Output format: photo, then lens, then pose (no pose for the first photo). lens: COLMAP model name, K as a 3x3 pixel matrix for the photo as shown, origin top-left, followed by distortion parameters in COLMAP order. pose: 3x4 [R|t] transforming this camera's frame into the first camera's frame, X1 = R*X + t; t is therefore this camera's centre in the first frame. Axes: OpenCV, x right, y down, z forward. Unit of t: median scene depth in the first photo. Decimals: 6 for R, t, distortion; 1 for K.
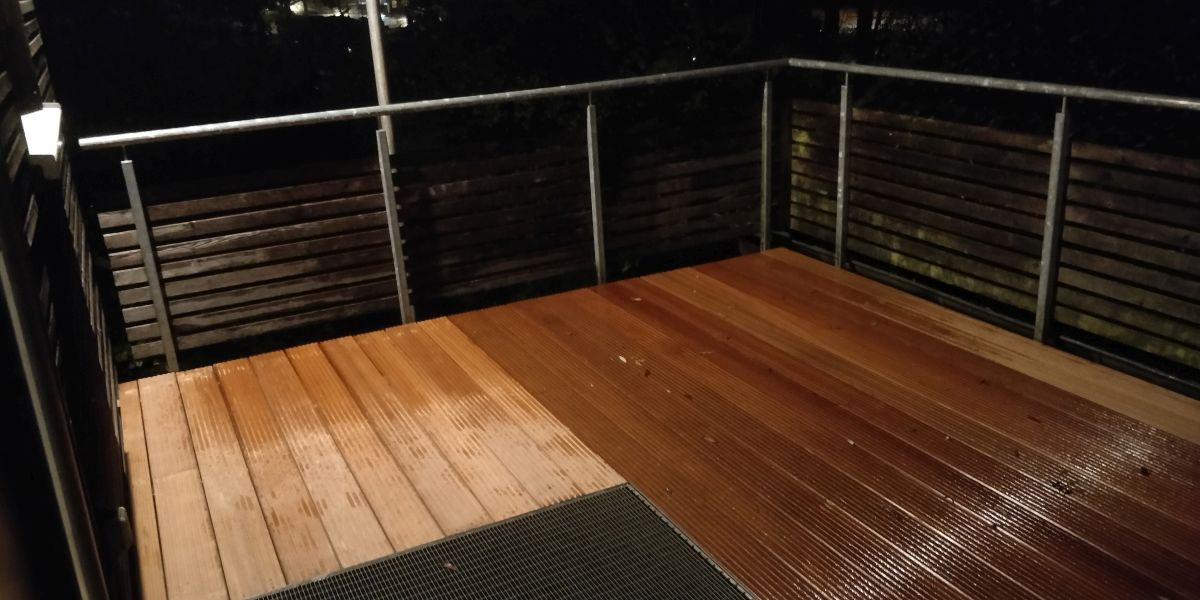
lens RADIAL K [[970.0, 0, 600.0], [0, 970.0, 300.0], [0, 0, 1]] dist [0.081676, -0.176219]
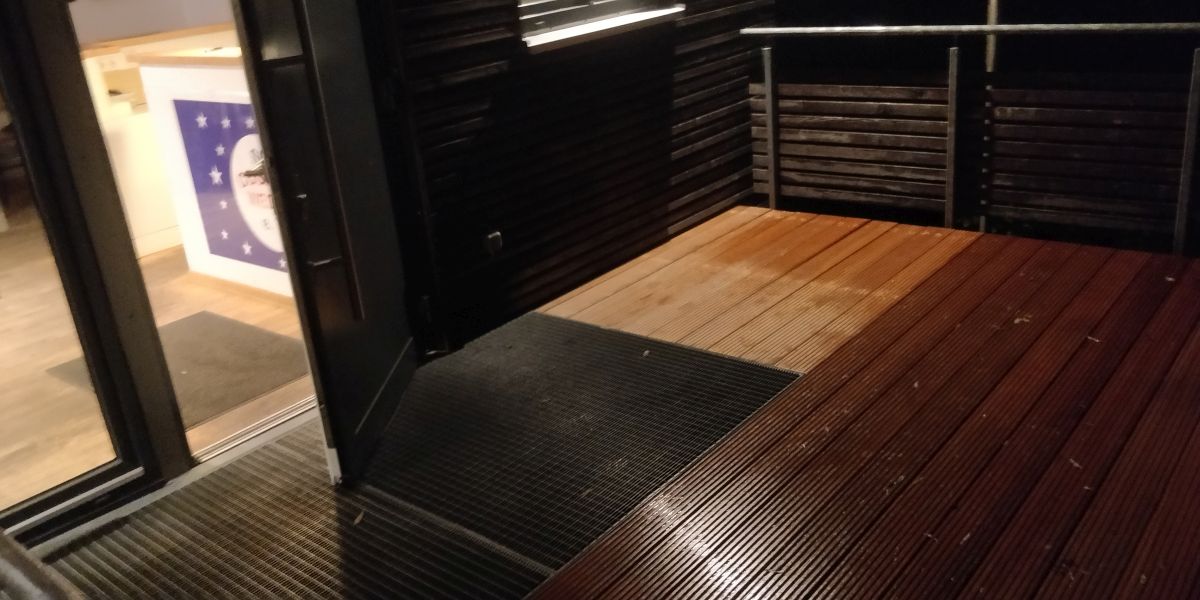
lens RADIAL K [[970.0, 0, 600.0], [0, 970.0, 300.0], [0, 0, 1]] dist [0.081676, -0.176219]
pose [[0.424255, 0.340257, -0.839186, 0.643081], [-0.229573, 0.936860, 0.263799, -0.109735], [0.875959, 0.080736, 0.475581, 0.154814]]
